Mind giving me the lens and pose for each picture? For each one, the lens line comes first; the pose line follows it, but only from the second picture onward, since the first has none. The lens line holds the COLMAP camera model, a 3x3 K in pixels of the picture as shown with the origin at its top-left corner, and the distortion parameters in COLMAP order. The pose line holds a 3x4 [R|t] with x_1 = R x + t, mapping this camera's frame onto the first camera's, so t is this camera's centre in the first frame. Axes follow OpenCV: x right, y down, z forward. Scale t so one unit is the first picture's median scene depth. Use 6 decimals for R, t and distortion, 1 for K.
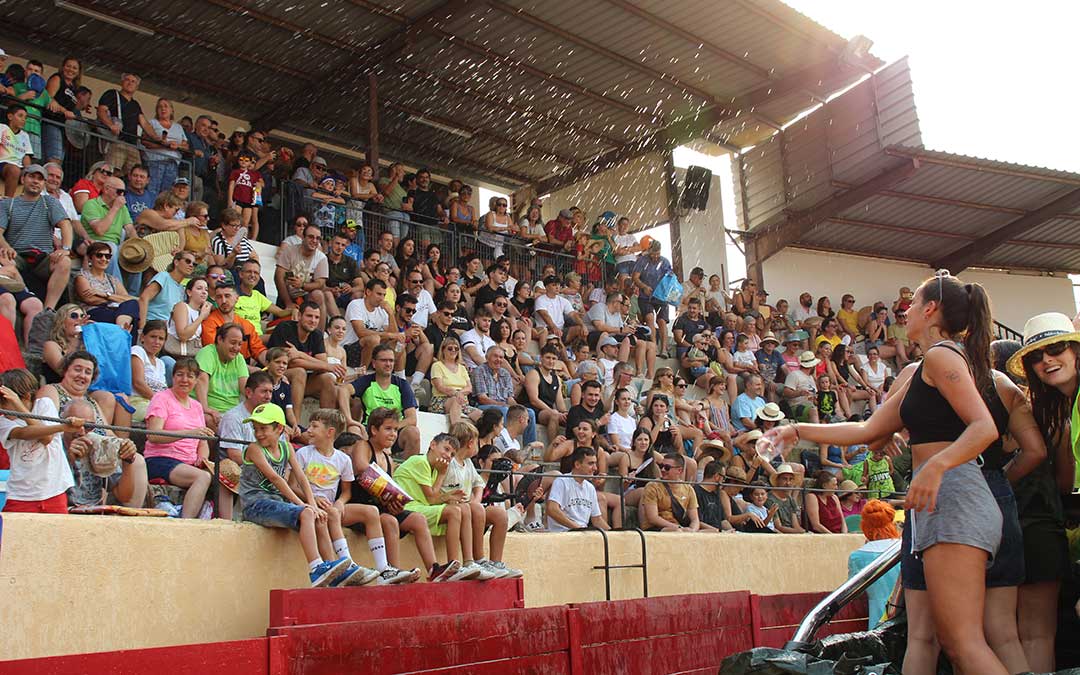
lens RADIAL K [[1157.8, 0, 540.0], [0, 1157.8, 337.5], [0, 0, 1]] dist [-0.026638, -0.008575]
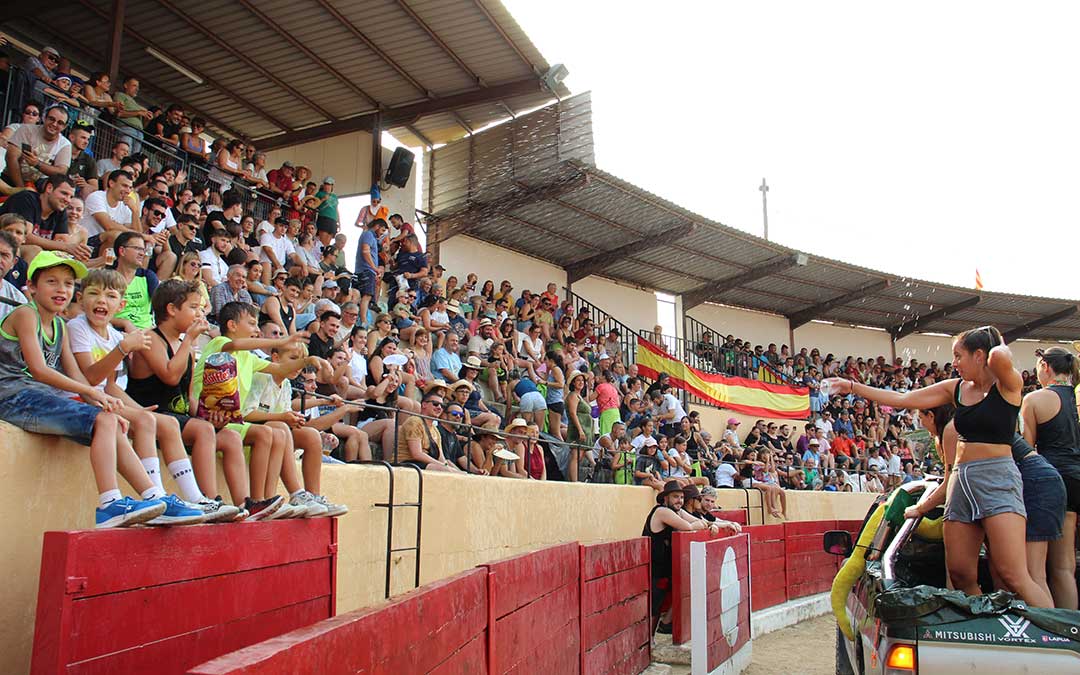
lens RADIAL K [[892.1, 0, 540.0], [0, 892.1, 337.5], [0, 0, 1]] dist [-0.156418, 0.152168]
pose [[0.915716, 0.118913, 0.383827, -0.057780], [-0.126454, 0.991956, -0.005628, 0.026598], [-0.381409, -0.043383, 0.923388, 0.150404]]
